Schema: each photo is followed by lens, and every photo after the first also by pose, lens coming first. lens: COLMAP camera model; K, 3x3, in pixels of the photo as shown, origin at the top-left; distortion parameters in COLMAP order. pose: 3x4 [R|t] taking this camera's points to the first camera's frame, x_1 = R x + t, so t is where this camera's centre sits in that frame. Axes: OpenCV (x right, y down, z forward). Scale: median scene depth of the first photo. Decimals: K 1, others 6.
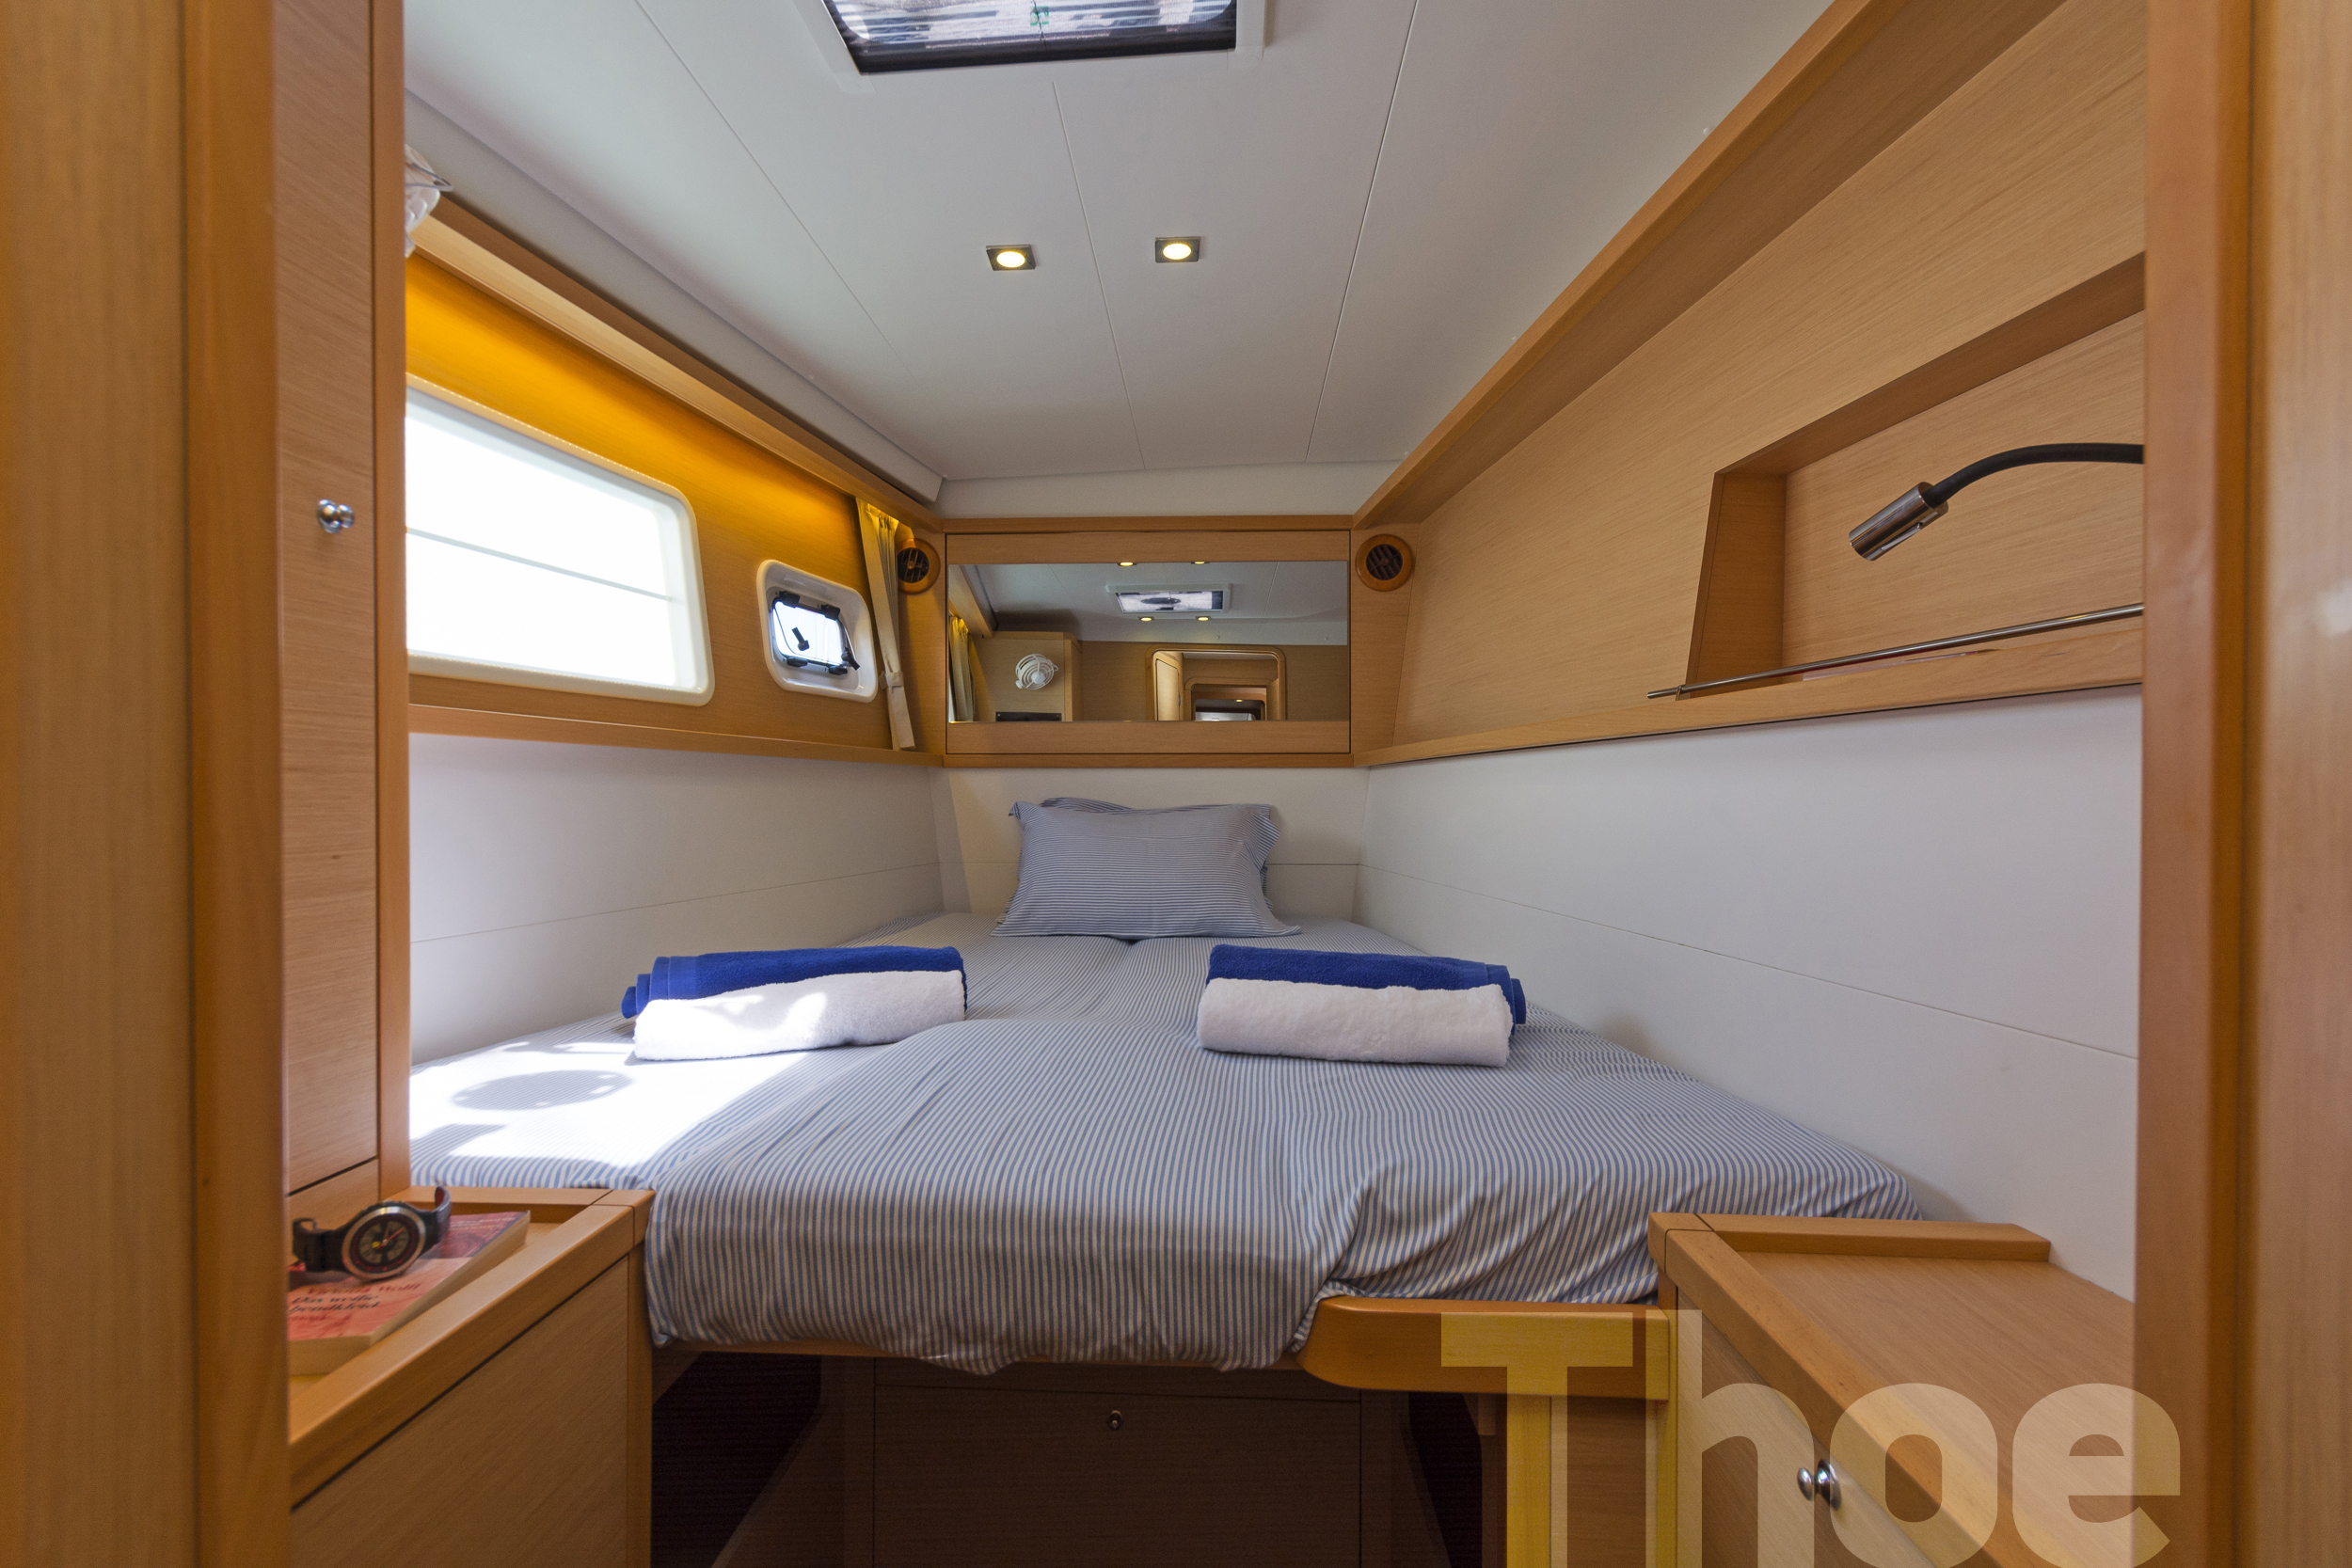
lens RADIAL K [[1032.4, 0, 1181.0], [0, 1032.4, 803.5], [0, 0, 1]] dist [0.006780, -0.000190]
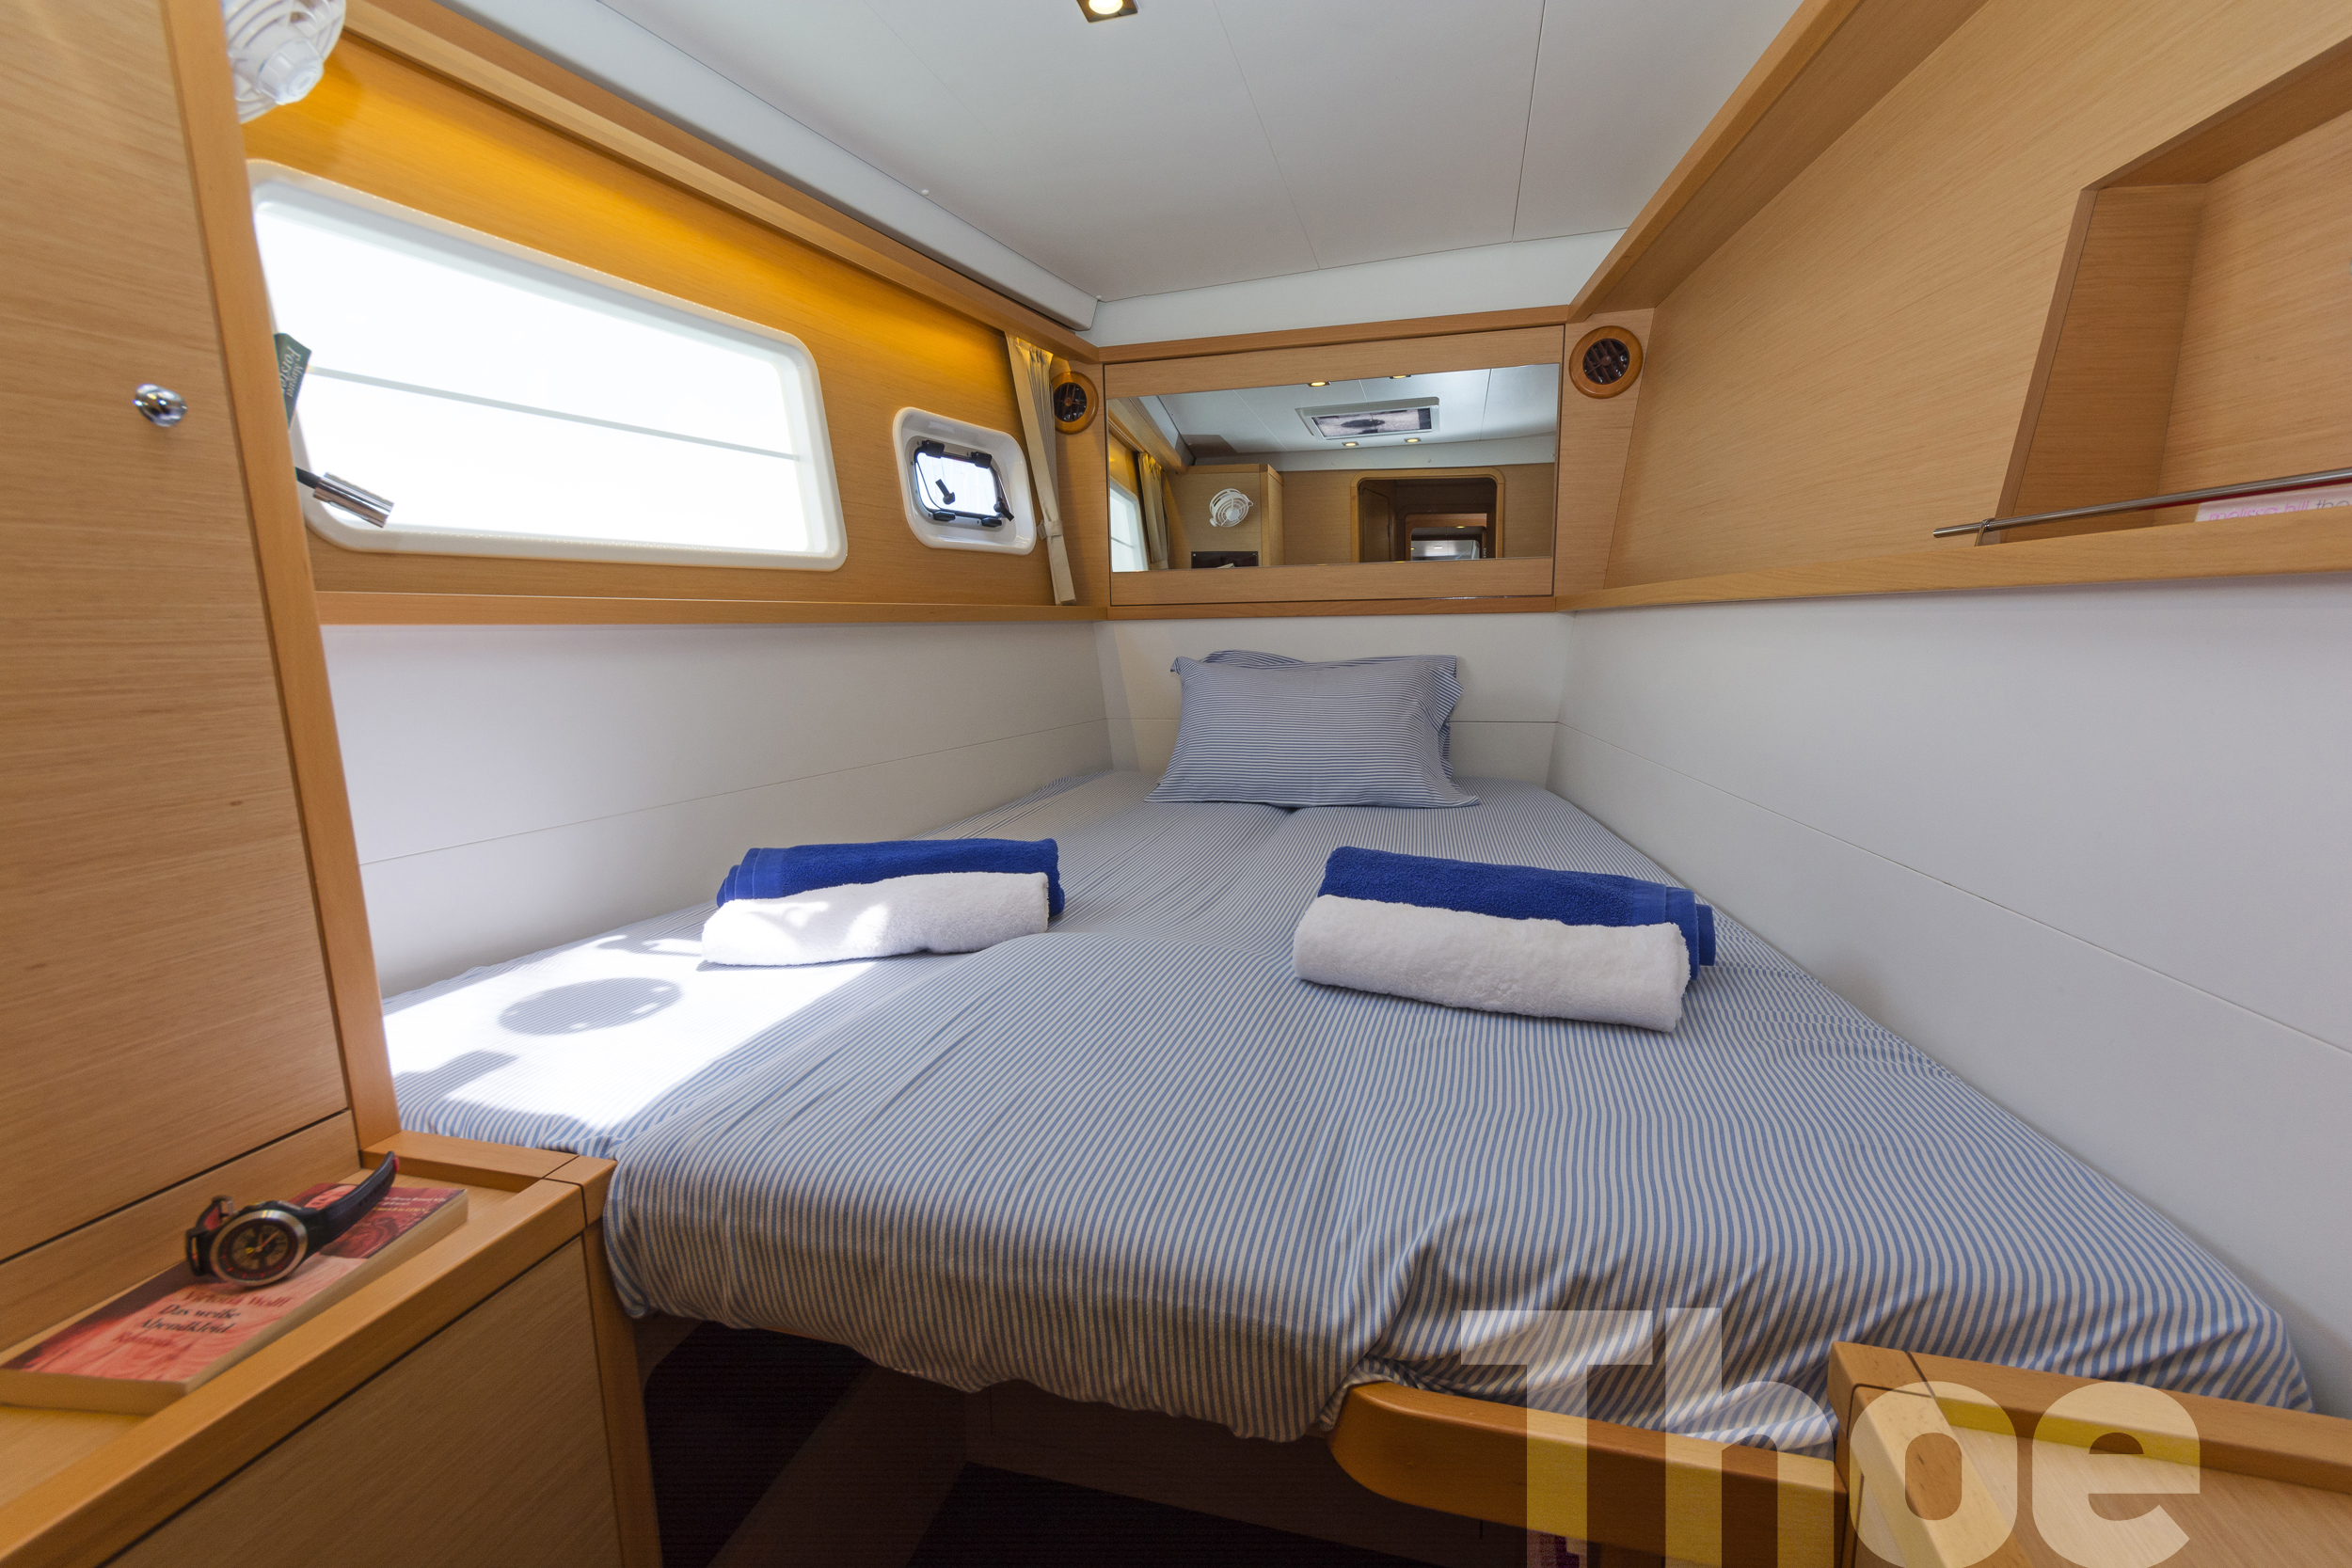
lens RADIAL K [[994.5, 0, 1196.2], [0, 994.5, 794.6], [0, 0, 1]] dist [0.012378, -0.005089]
pose [[0.977406, 0.019347, -0.210482, 0.159865], [0.015102, 0.986865, 0.160838, -0.073732], [0.210829, -0.160383, 0.964276, 0.304627]]
